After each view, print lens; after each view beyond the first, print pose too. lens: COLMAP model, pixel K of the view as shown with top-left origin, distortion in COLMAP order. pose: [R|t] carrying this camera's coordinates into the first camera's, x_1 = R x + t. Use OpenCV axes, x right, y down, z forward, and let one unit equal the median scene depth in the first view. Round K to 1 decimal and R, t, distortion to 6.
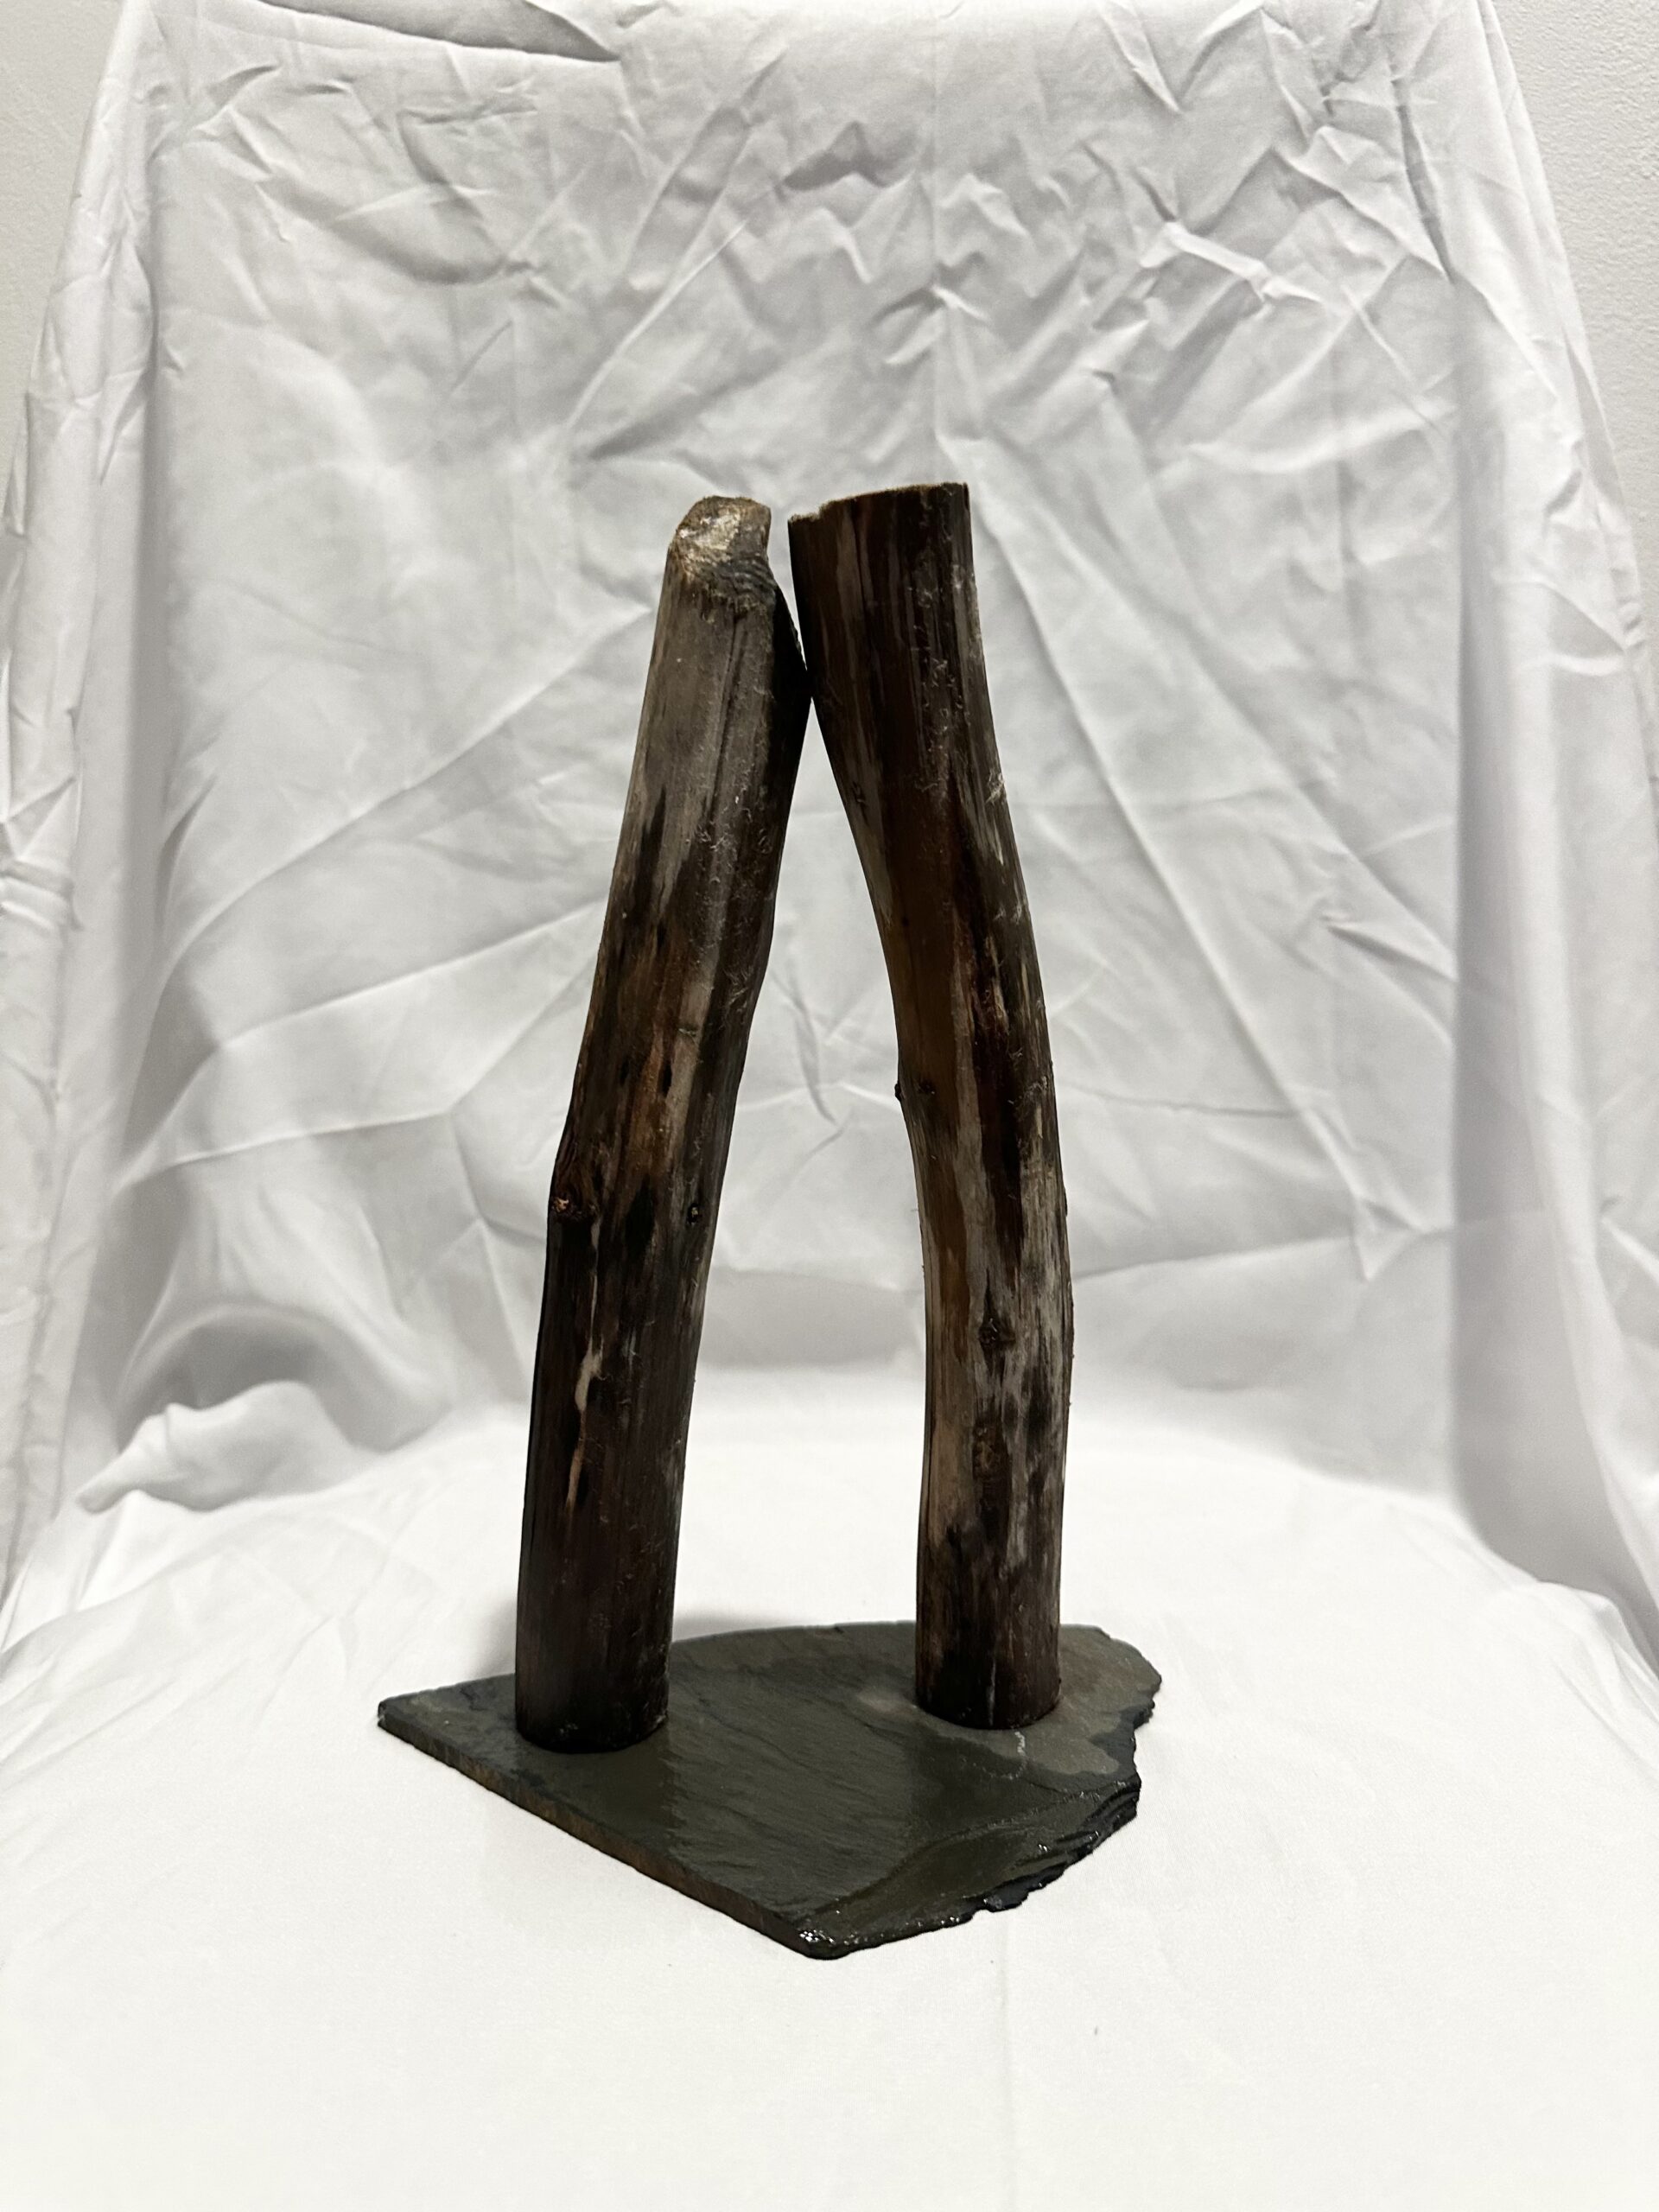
lens RADIAL K [[1693.7, 0, 838.9], [0, 1693.7, 1116.6], [0, 0, 1]] dist [-0.002577, -0.007345]
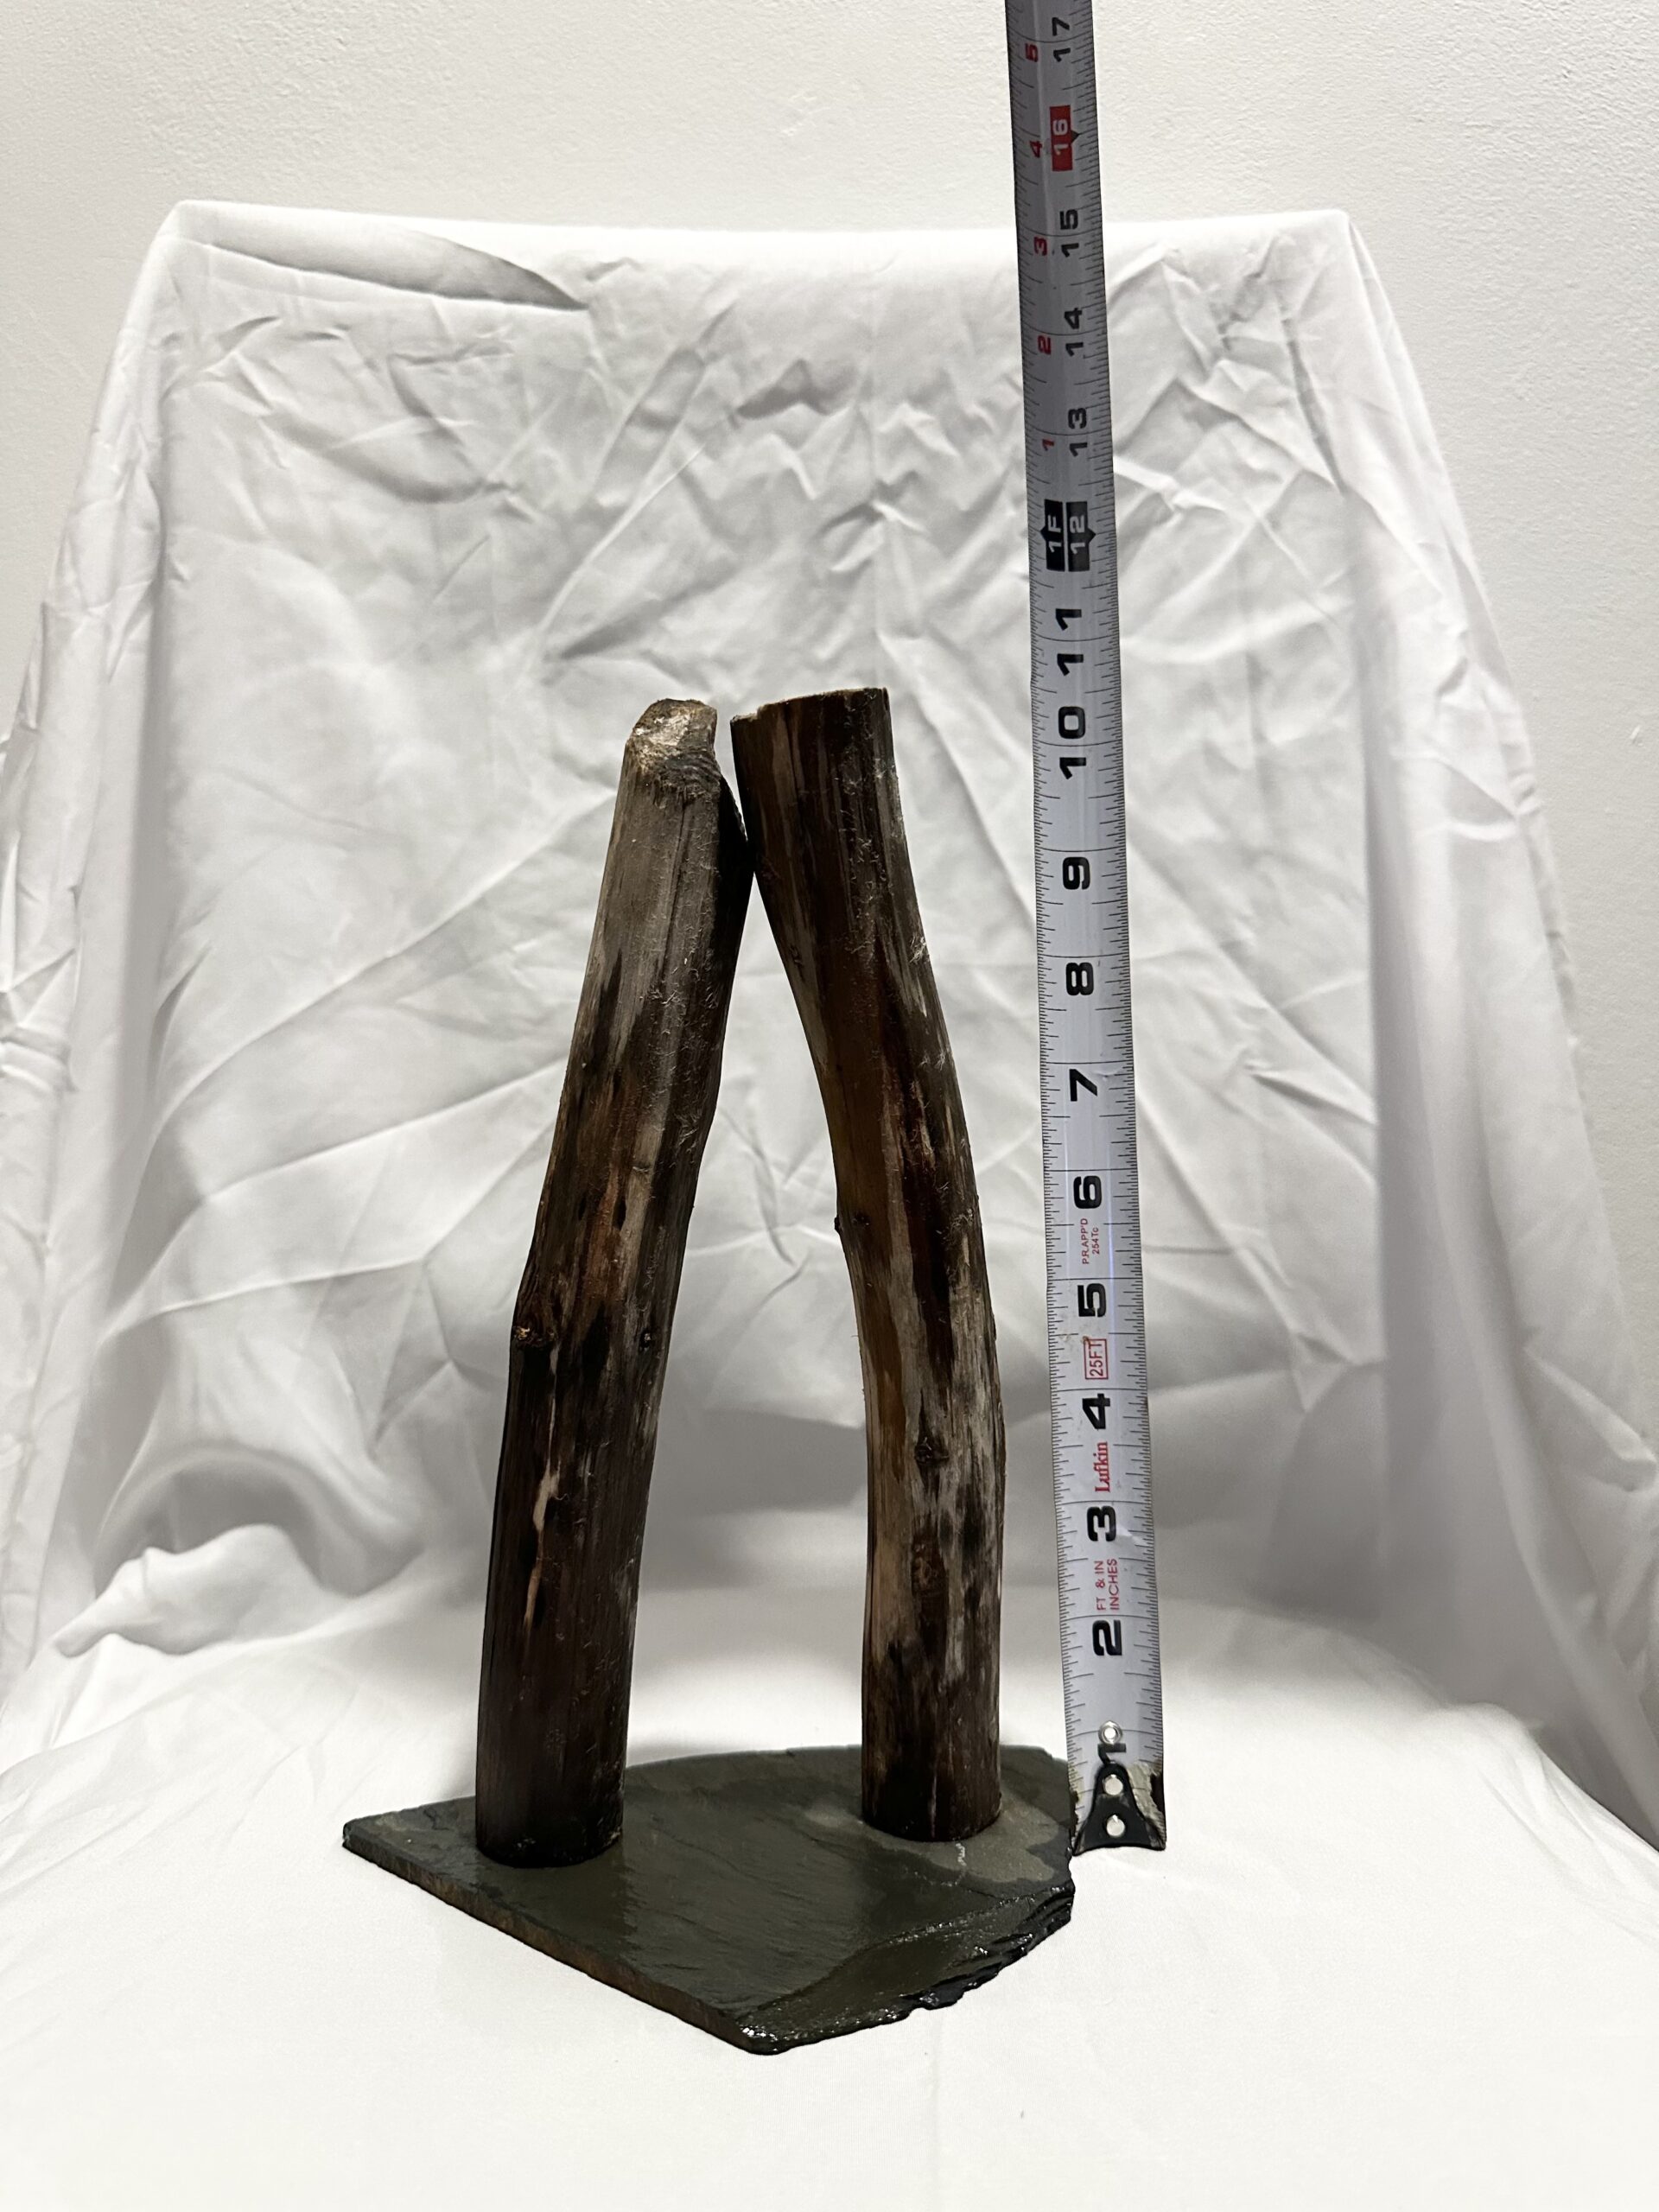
lens RADIAL K [[1676.3, 0, 829.5], [0, 1676.3, 1106.0], [0, 0, 1]] dist [0.040466, -0.100163]
pose [[0.999917, -0.011401, 0.005975, 0.016605], [0.011955, 0.994619, -0.102910, 0.012722], [-0.004769, 0.102973, 0.994673, -0.048178]]
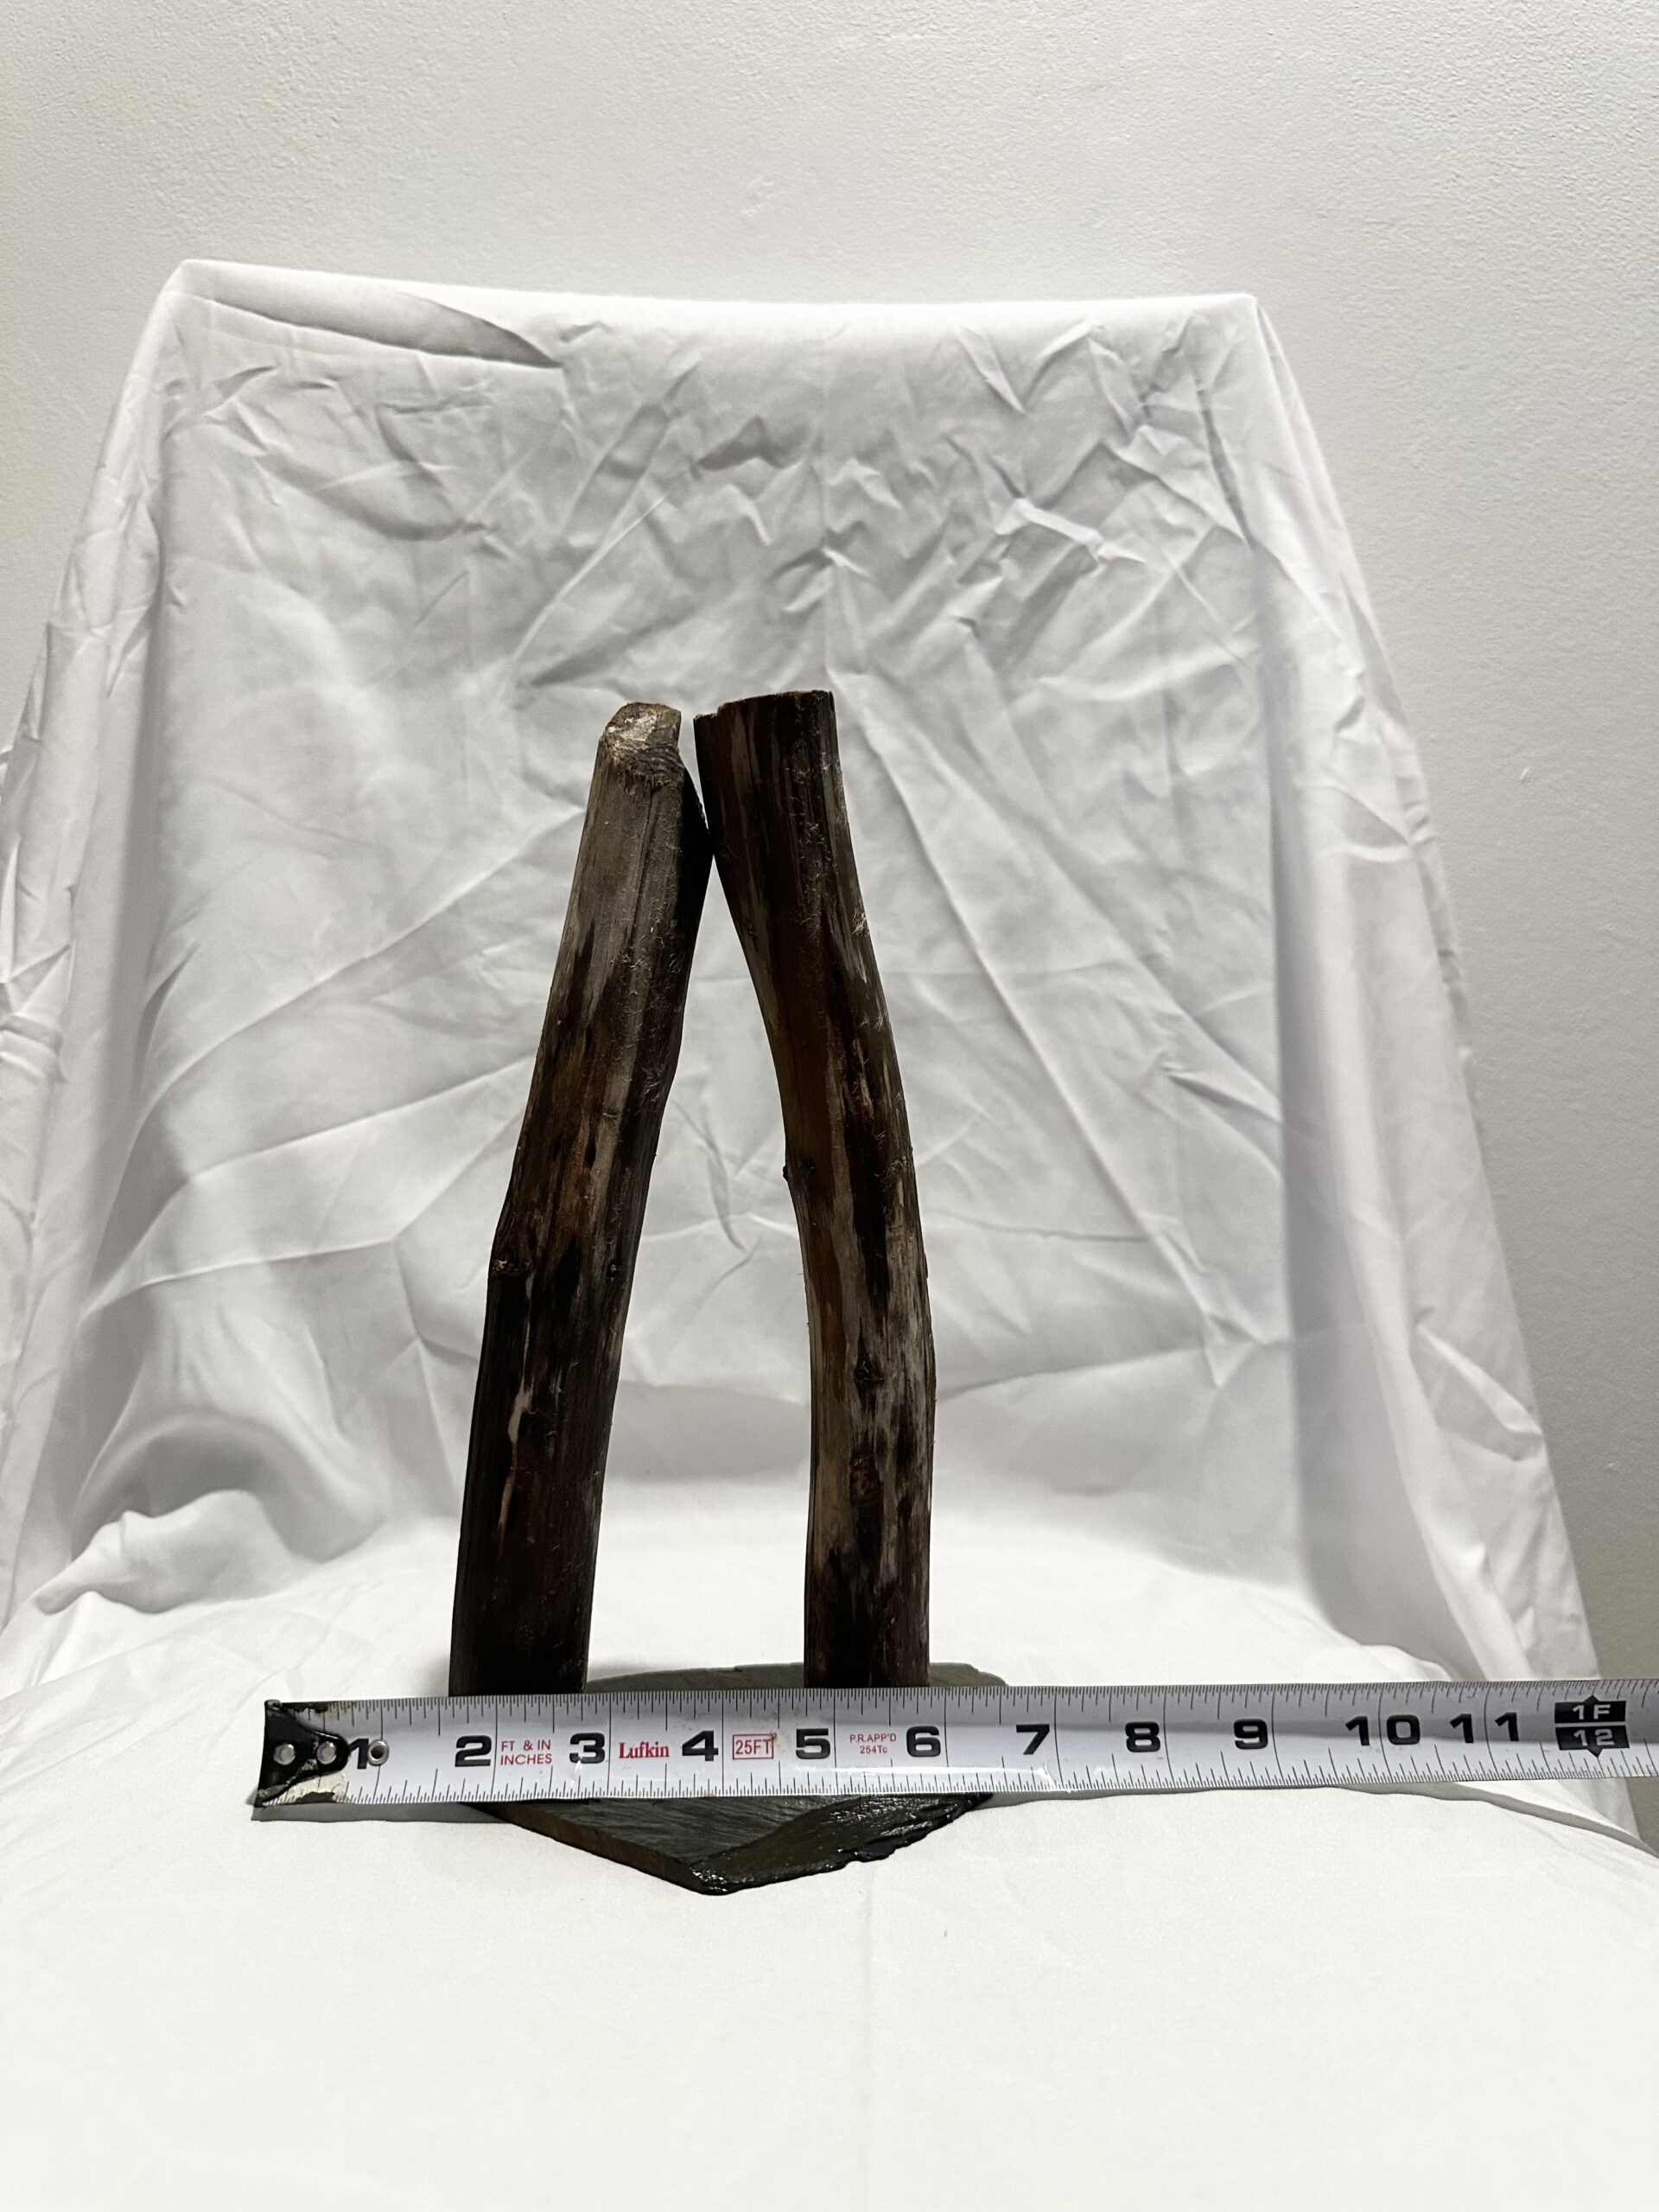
lens RADIAL K [[1672.6, 0, 829.5], [0, 1672.6, 1106.0], [0, 0, 1]] dist [0.083331, -0.202011]
pose [[0.999267, -0.002137, 0.038223, 0.014076], [0.007645, 0.989468, -0.144551, 0.073080], [-0.037512, 0.144737, 0.988759, -0.121967]]
